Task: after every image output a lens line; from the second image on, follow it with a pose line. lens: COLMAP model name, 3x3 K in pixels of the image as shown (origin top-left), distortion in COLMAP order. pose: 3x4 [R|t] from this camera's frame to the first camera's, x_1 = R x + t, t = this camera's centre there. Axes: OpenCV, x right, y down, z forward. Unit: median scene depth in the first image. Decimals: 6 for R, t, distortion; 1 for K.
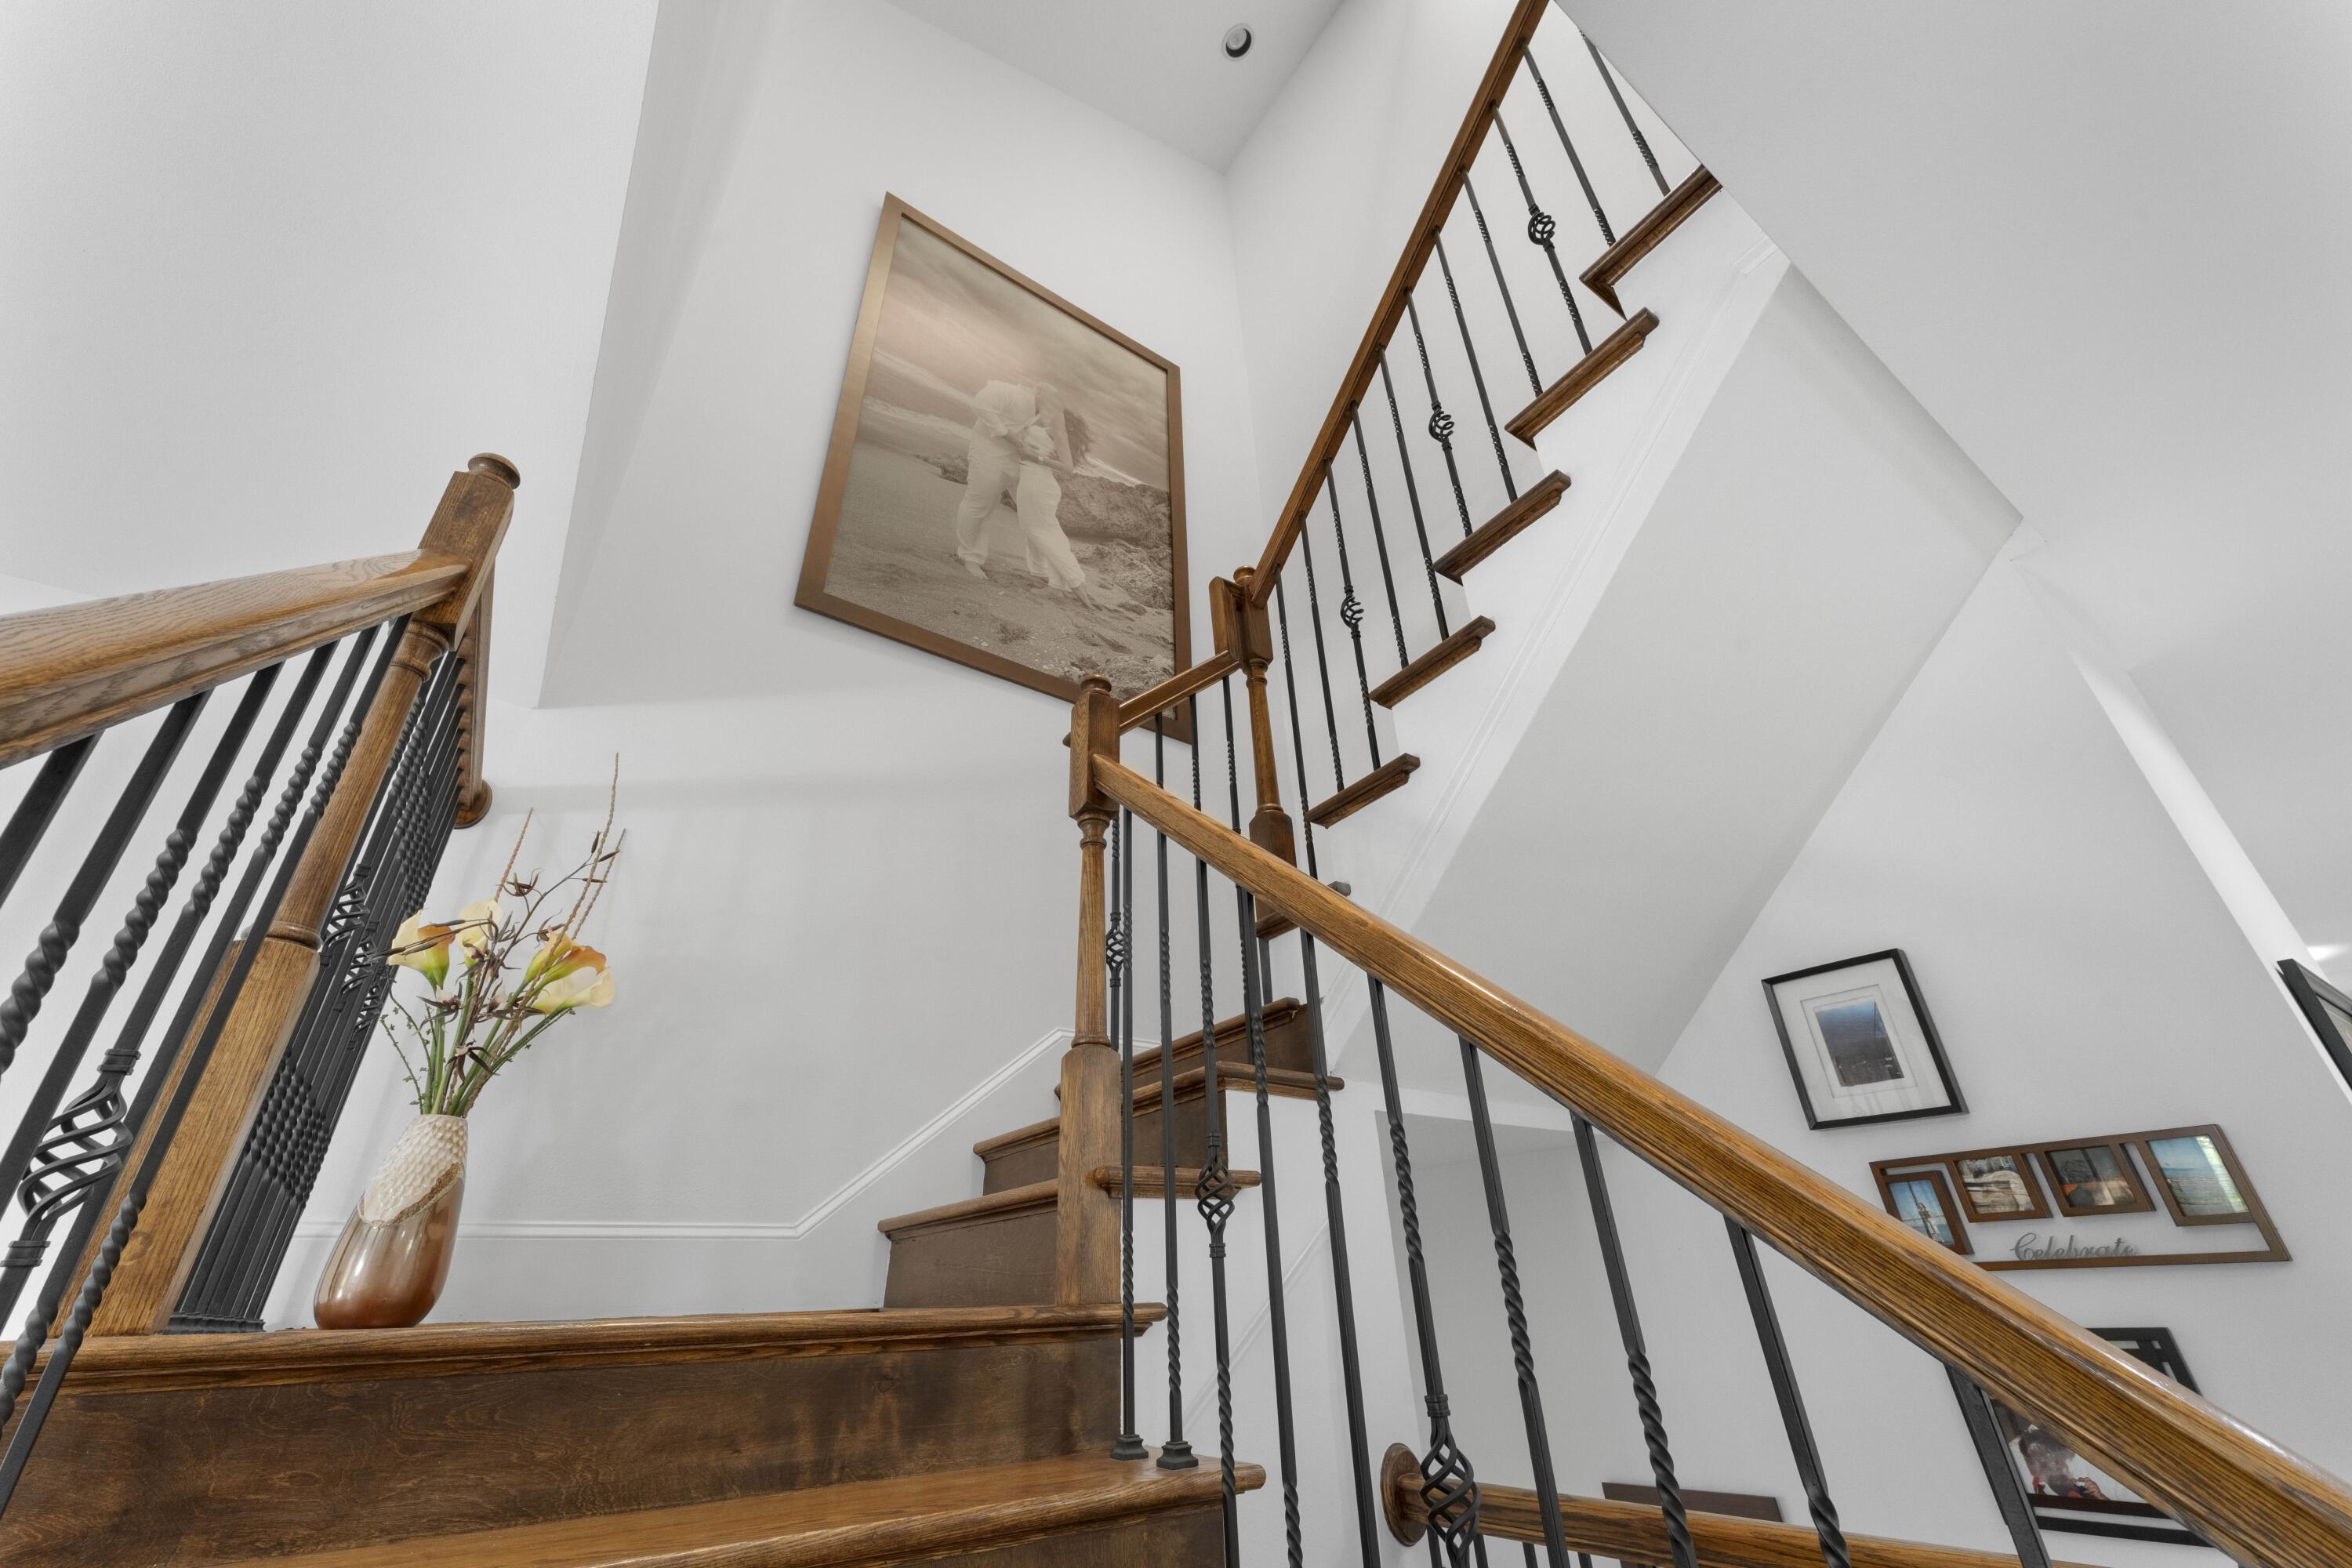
lens RADIAL K [[938.6, 0, 1175.0], [0, 938.6, 772.0], [0, 0, 1]] dist [0.001547, -0.000481]
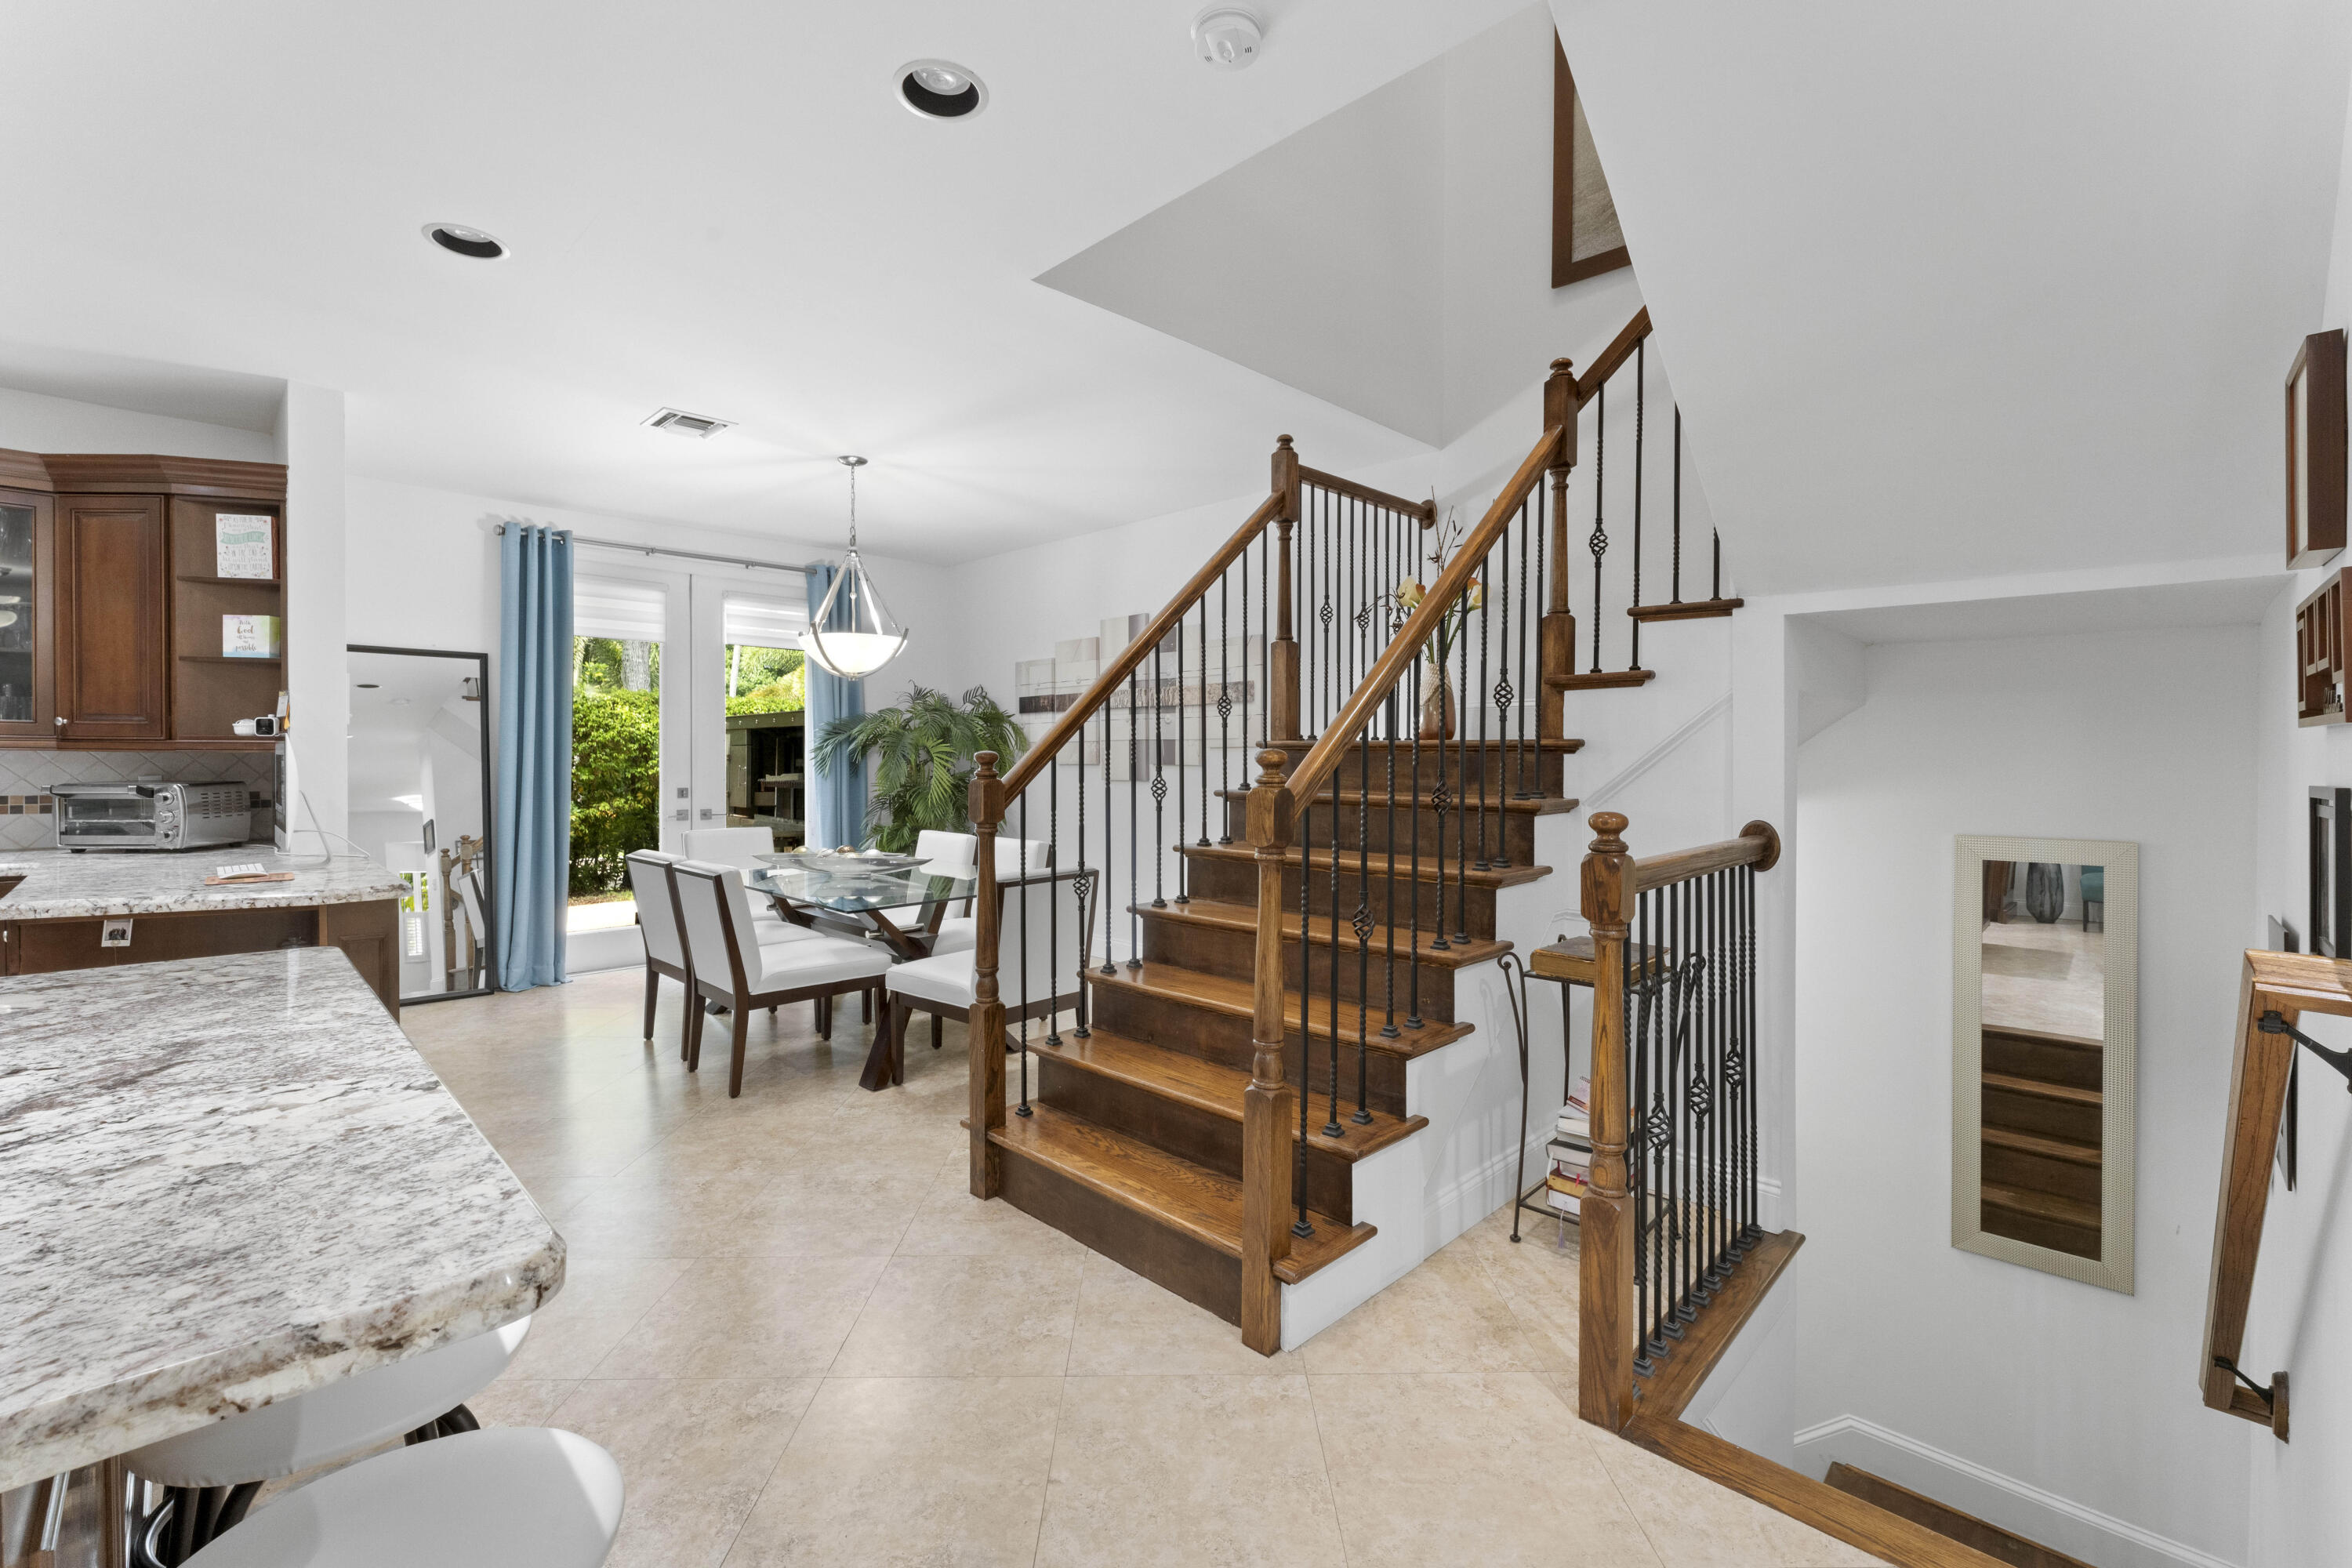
lens RADIAL K [[1004.7, 0, 1179.3], [0, 1004.7, 763.6], [0, 0, 1]] dist [-0.002714, 0.000159]
pose [[0.188708, 0.043983, -0.981048, 1.222817], [0.480709, 0.866989, 0.131335, -0.042191], [0.856334, -0.496383, 0.142465, -0.023258]]
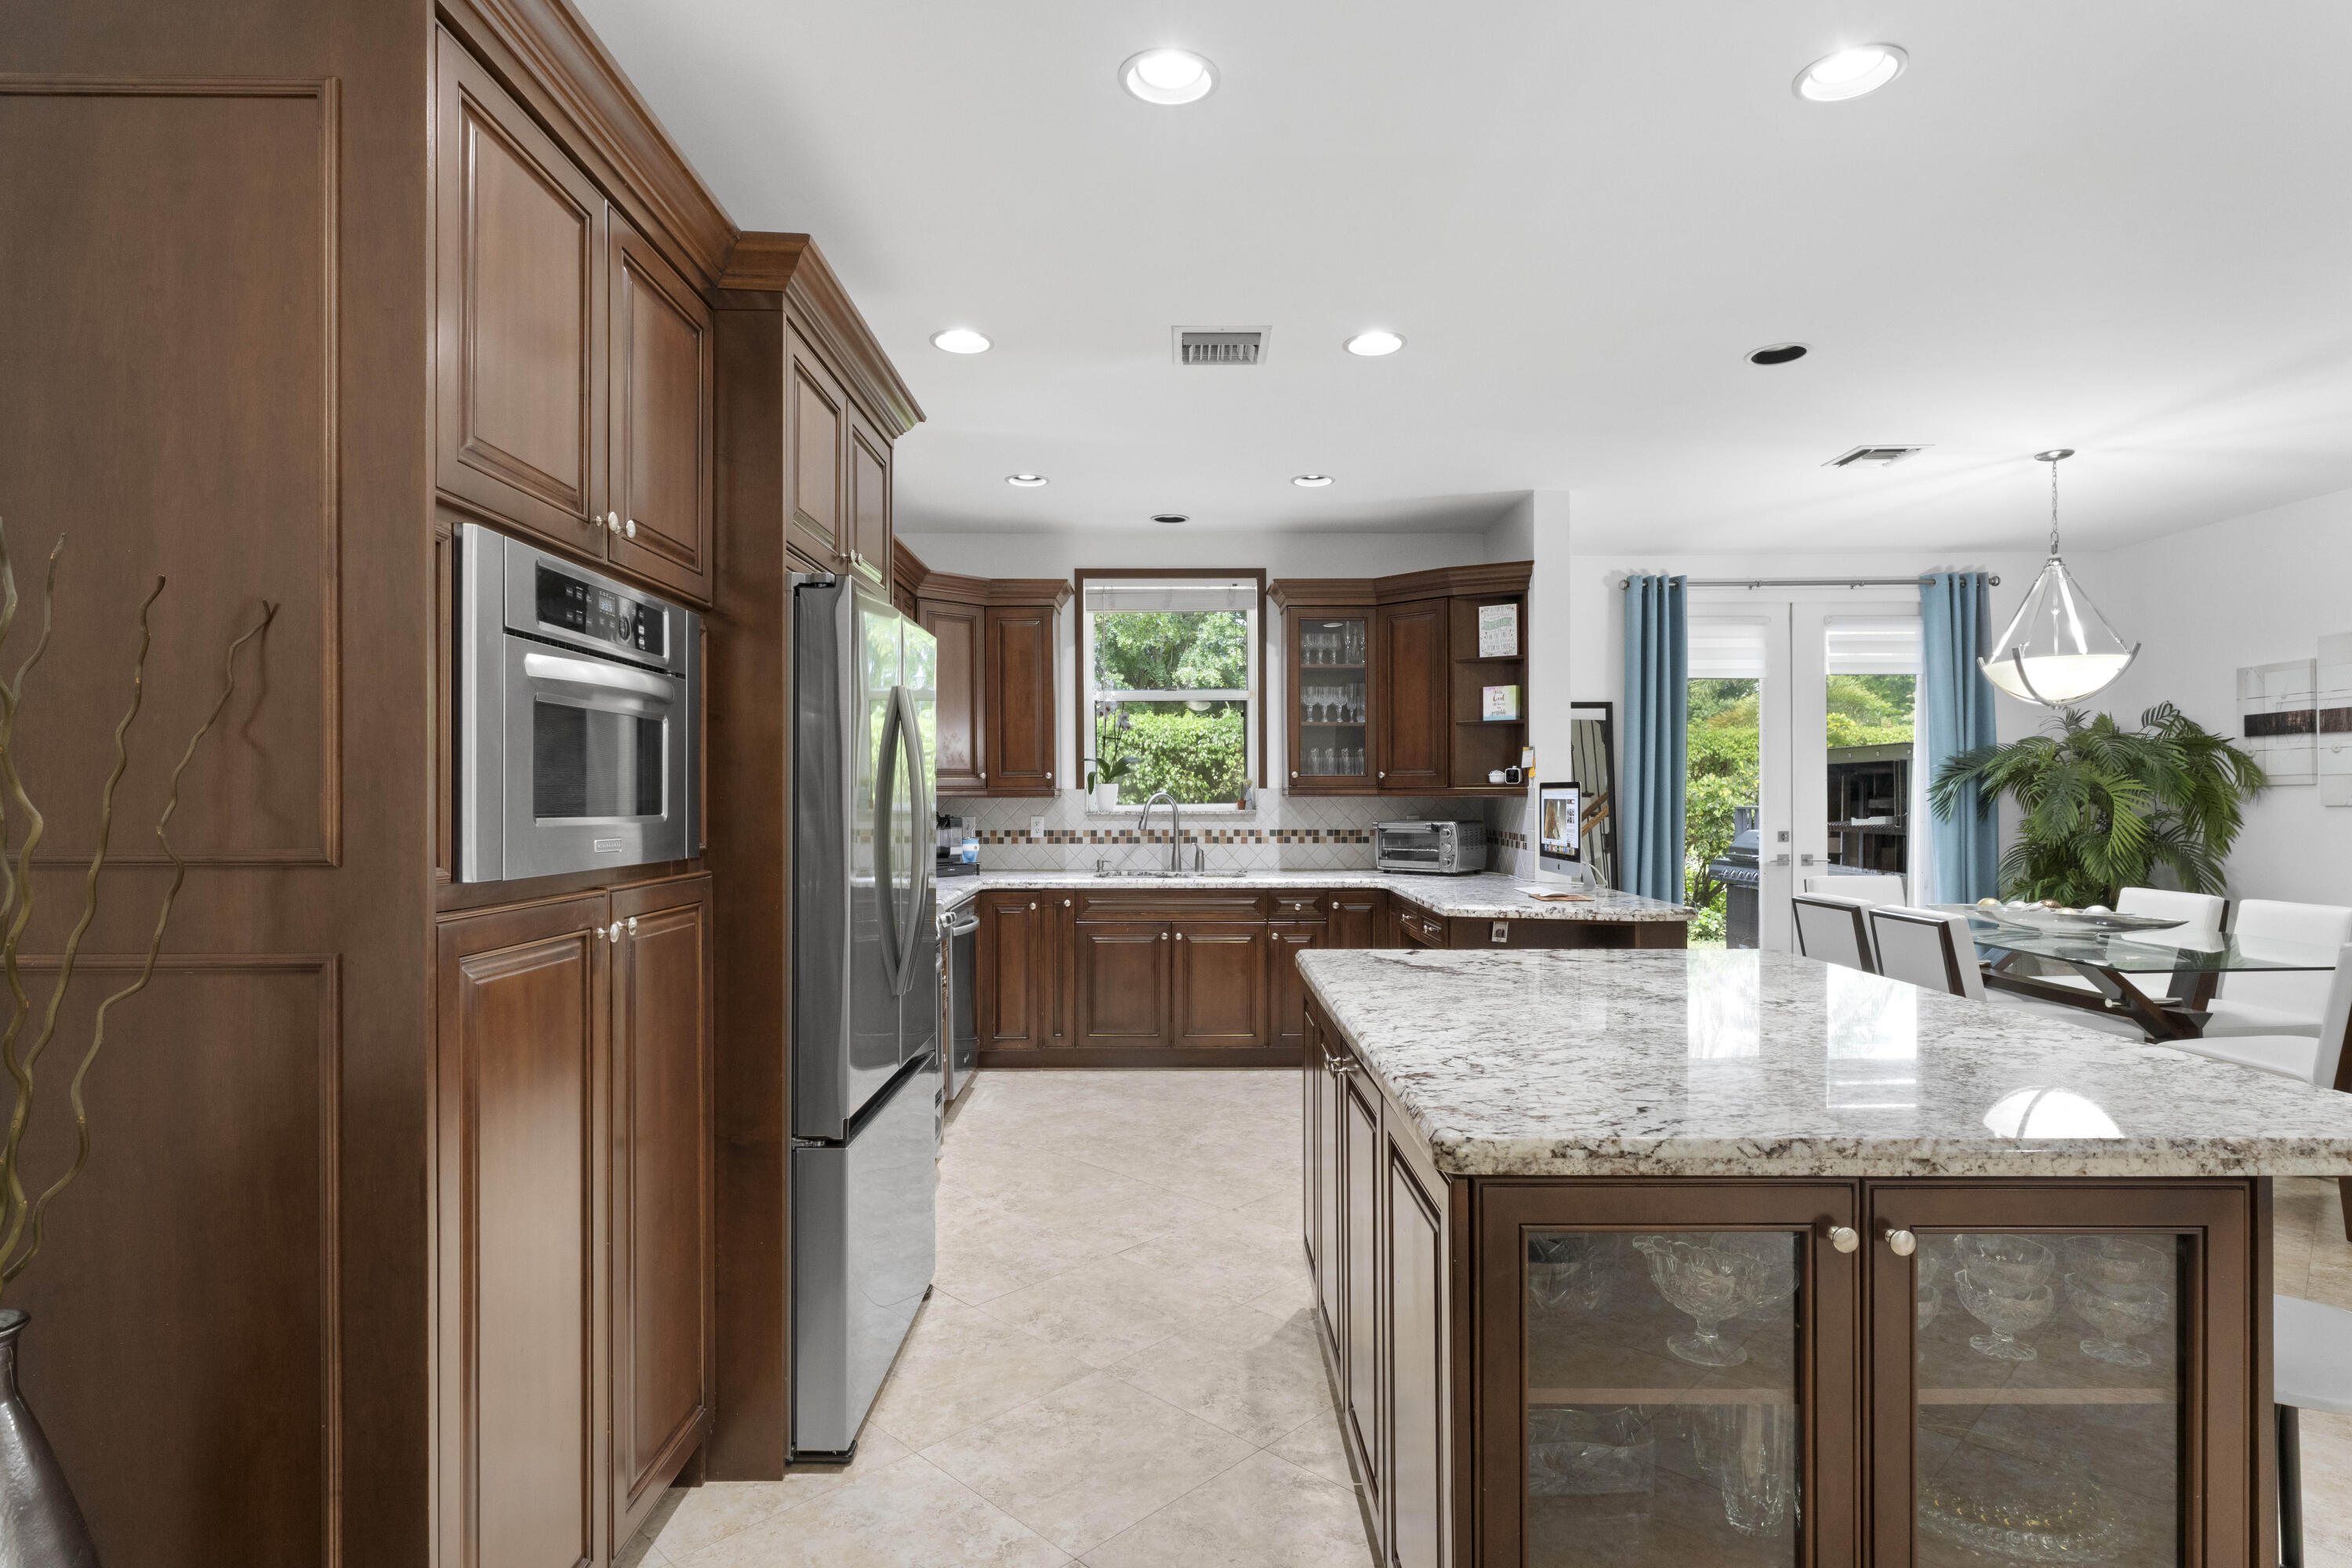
lens RADIAL K [[1216.3, 0, 1177.1], [0, 1216.3, 805.8], [0, 0, 1]] dist [-0.001731, 0.001530]
pose [[-0.554669, 0.045687, -0.830816, 1.747621], [0.436059, 0.866354, -0.243481, -0.252803], [0.708657, -0.497336, -0.500462, -0.336825]]
